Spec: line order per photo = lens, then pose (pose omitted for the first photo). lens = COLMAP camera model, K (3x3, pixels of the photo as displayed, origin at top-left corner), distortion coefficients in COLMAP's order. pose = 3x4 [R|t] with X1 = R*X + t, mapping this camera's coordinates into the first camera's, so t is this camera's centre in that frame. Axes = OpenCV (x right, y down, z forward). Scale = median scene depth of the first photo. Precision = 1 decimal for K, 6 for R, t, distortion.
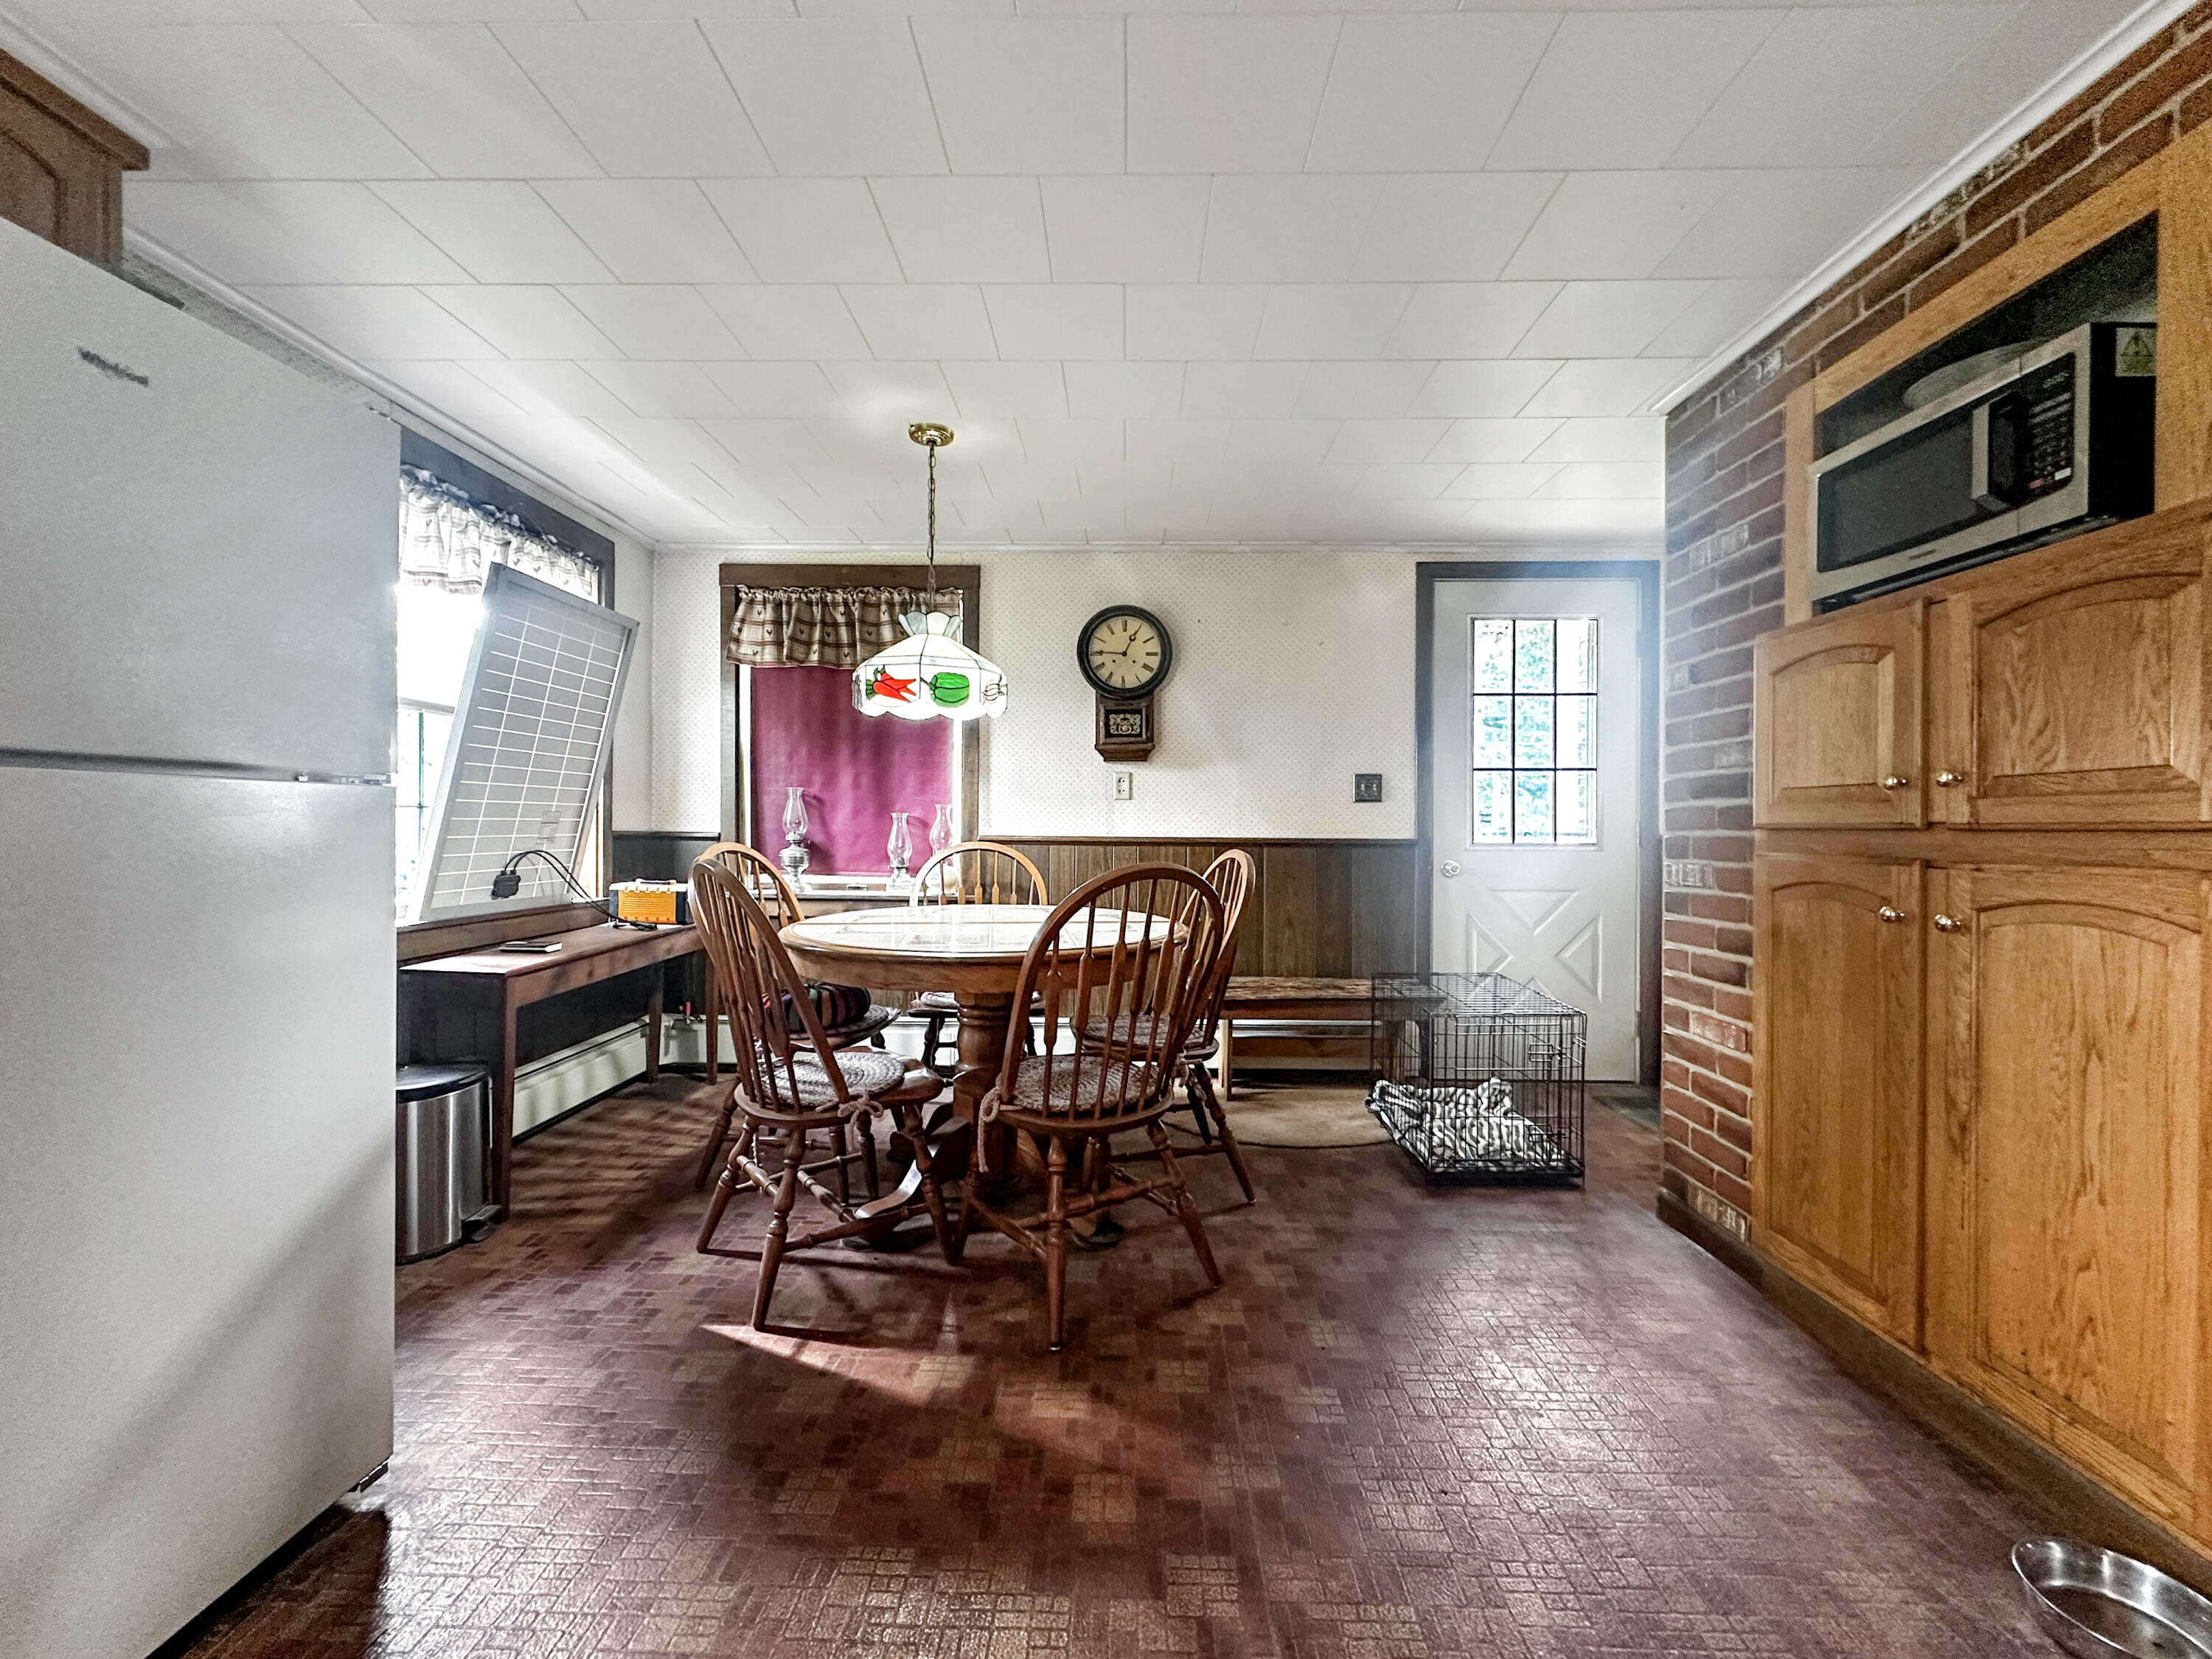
lens RADIAL K [[883.8, 0, 1104.9], [0, 883.8, 833.2], [0, 0, 1]] dist [-0.000569, 0.000101]
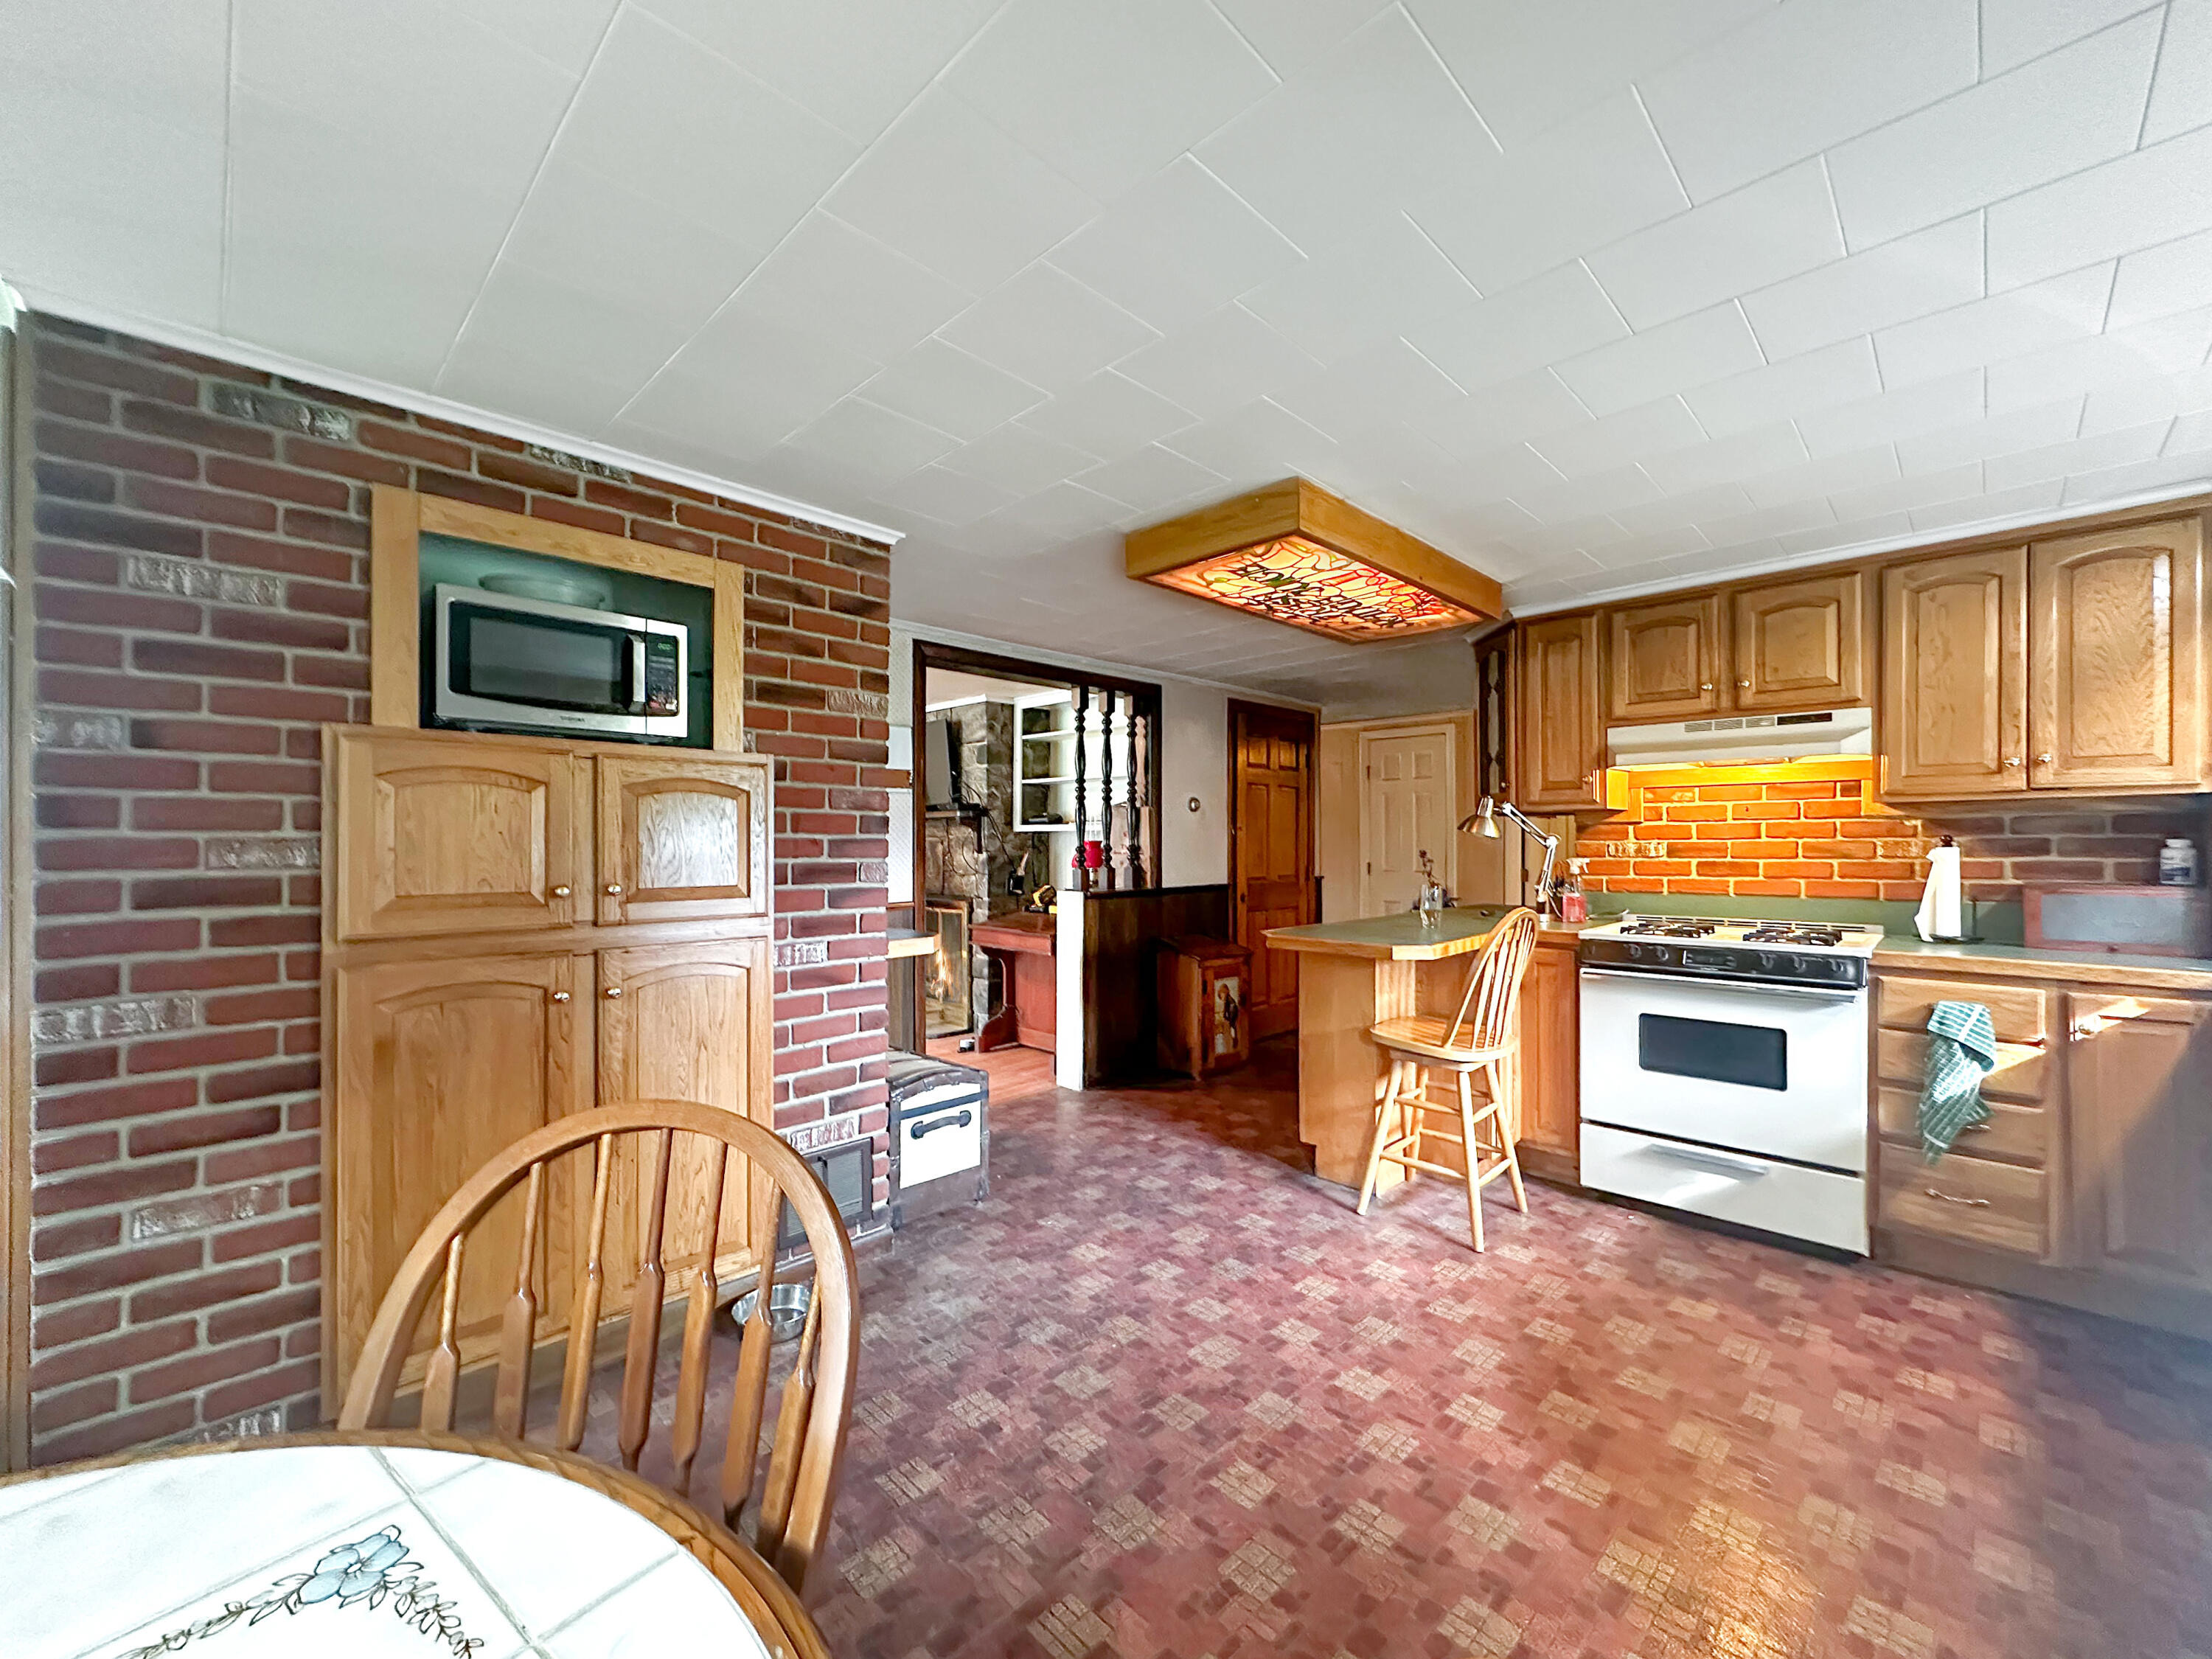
lens RADIAL K [[892.9, 0, 1107.6], [0, 892.9, 838.3], [0, 0, 1]] dist [-0.001039, 0.000297]
pose [[-0.729216, -0.000681, 0.684283, -0.413382], [0.000972, 0.999997, 0.002031, -0.101941], [-0.684283, 0.002146, -0.729213, 1.040230]]
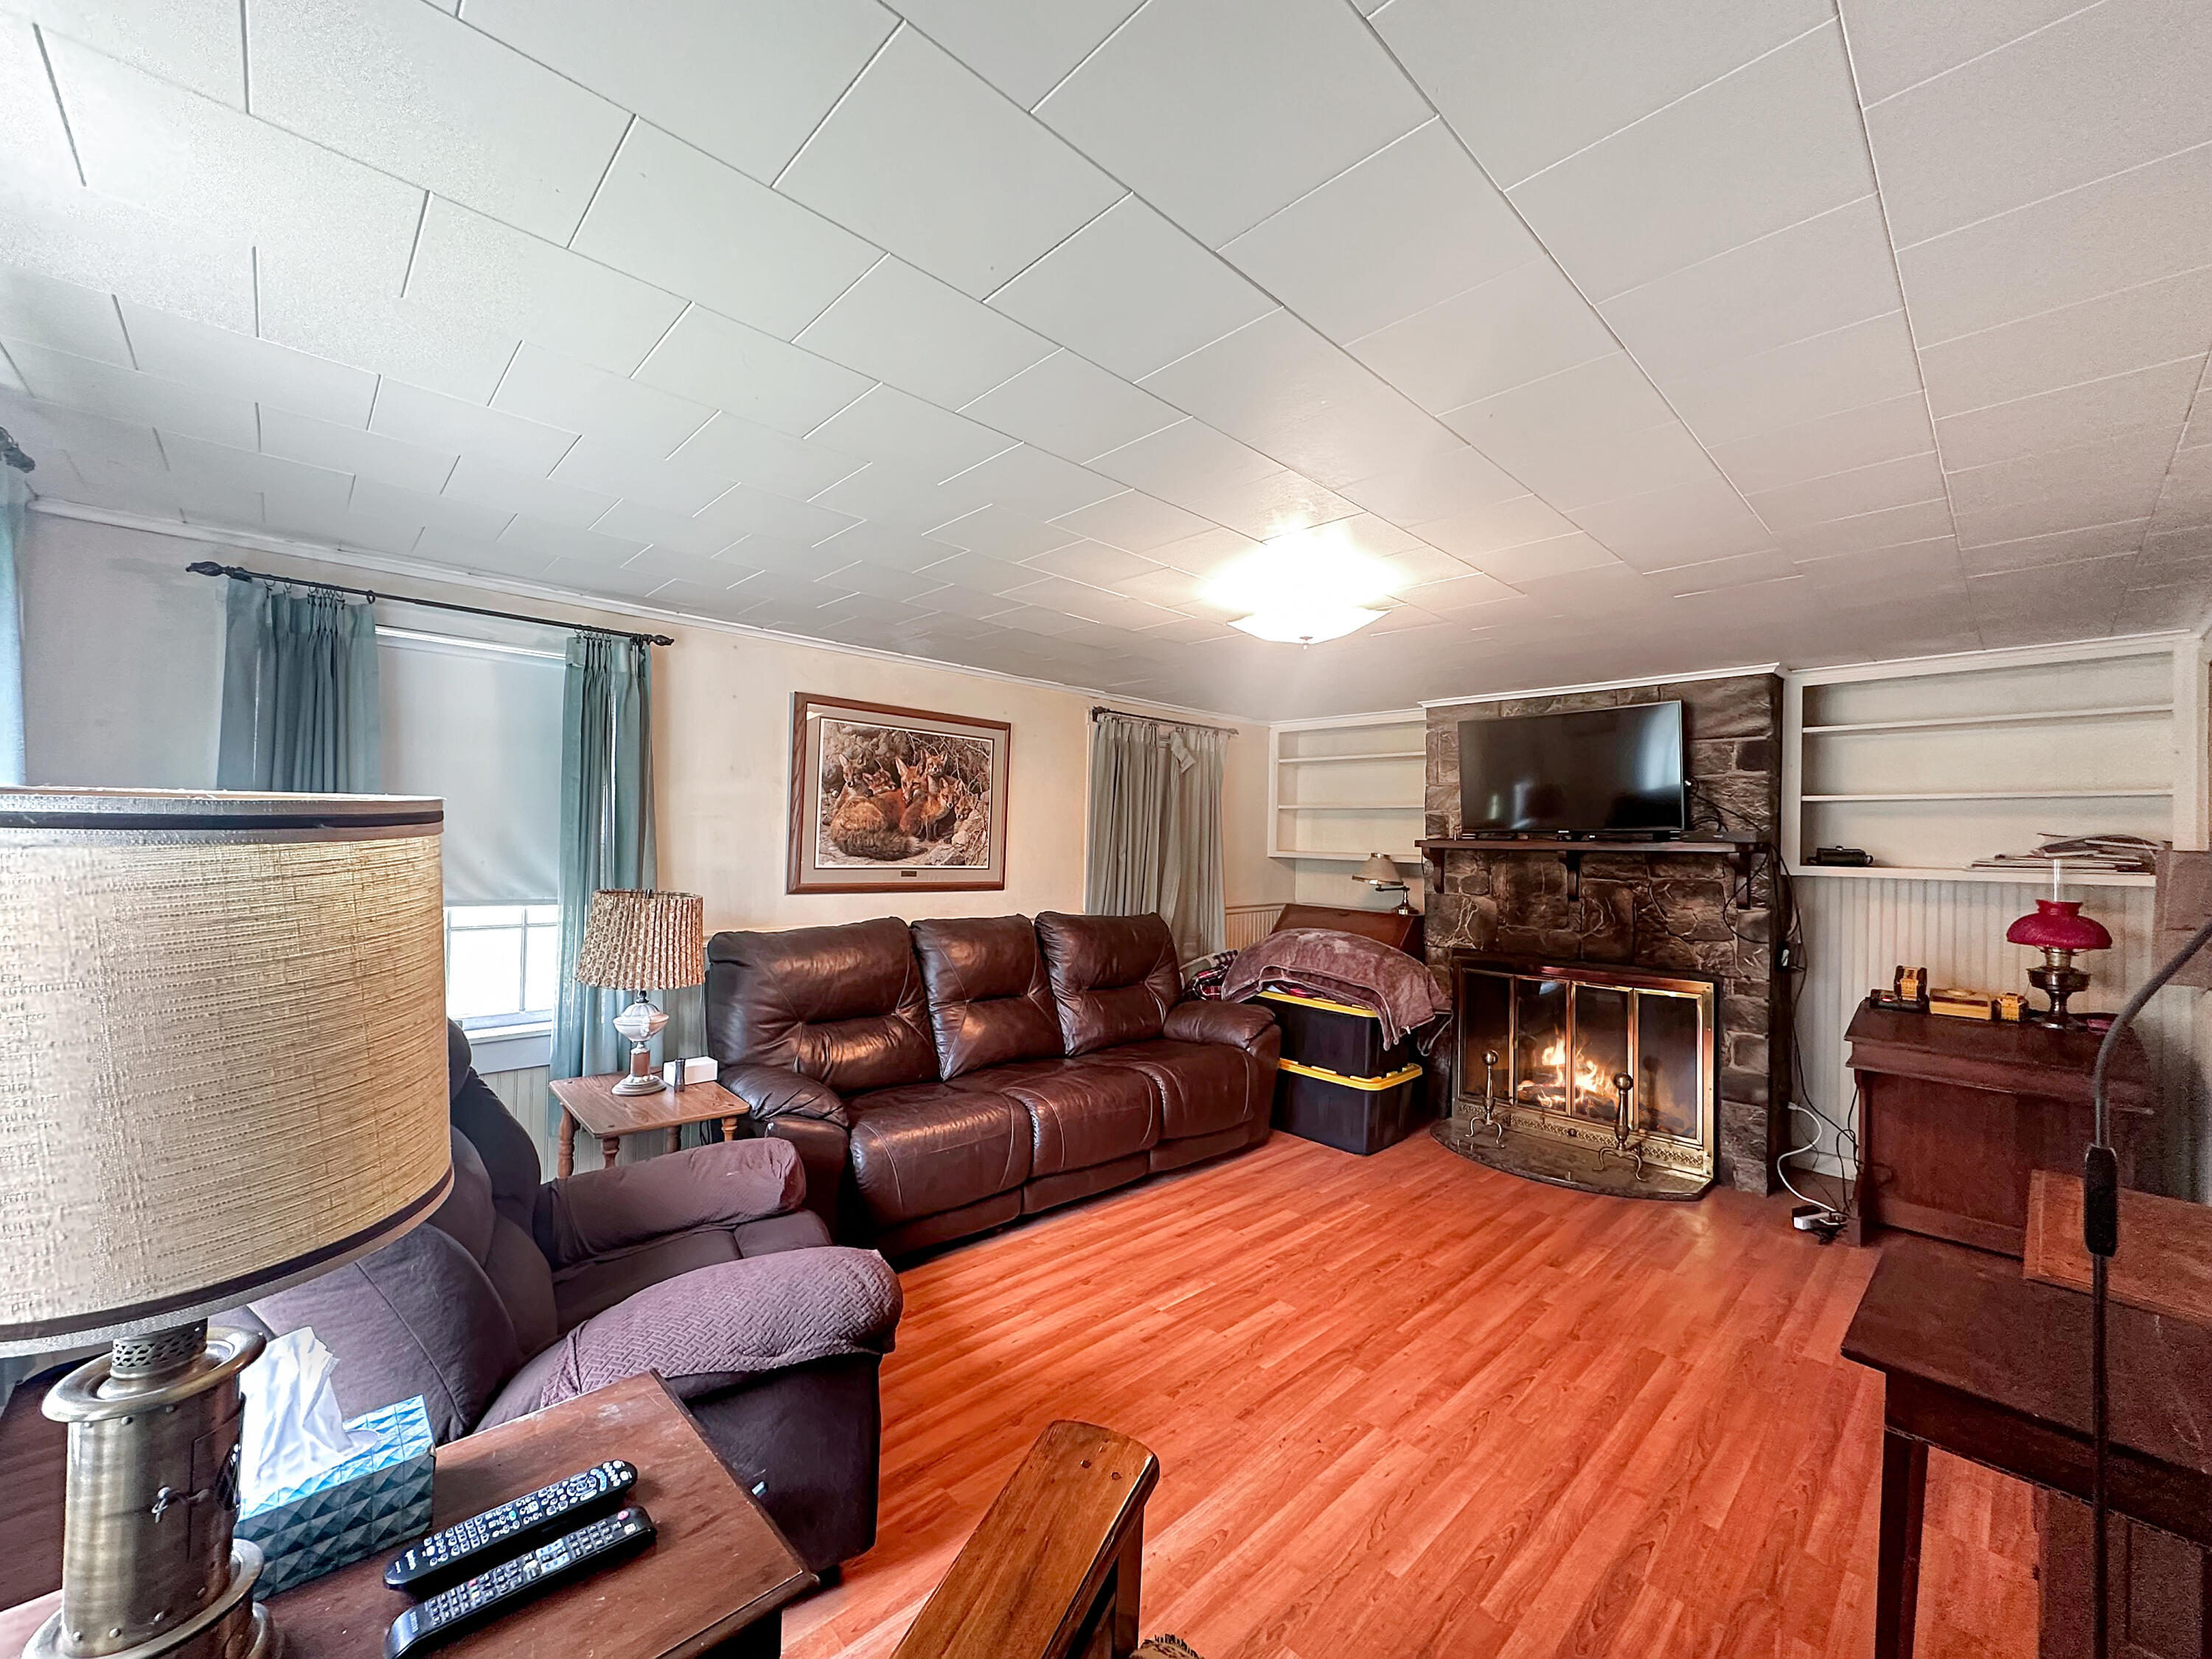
lens RADIAL K [[879.8, 0, 1105.1], [0, 879.8, 831.3], [0, 0, 1]] dist [-0.001043, 0.000120]
pose [[-0.707681, -0.007374, 0.706493, 1.397140], [-0.017558, 0.999820, -0.007152, -0.168689], [-0.706313, -0.017466, -0.707684, 1.436329]]
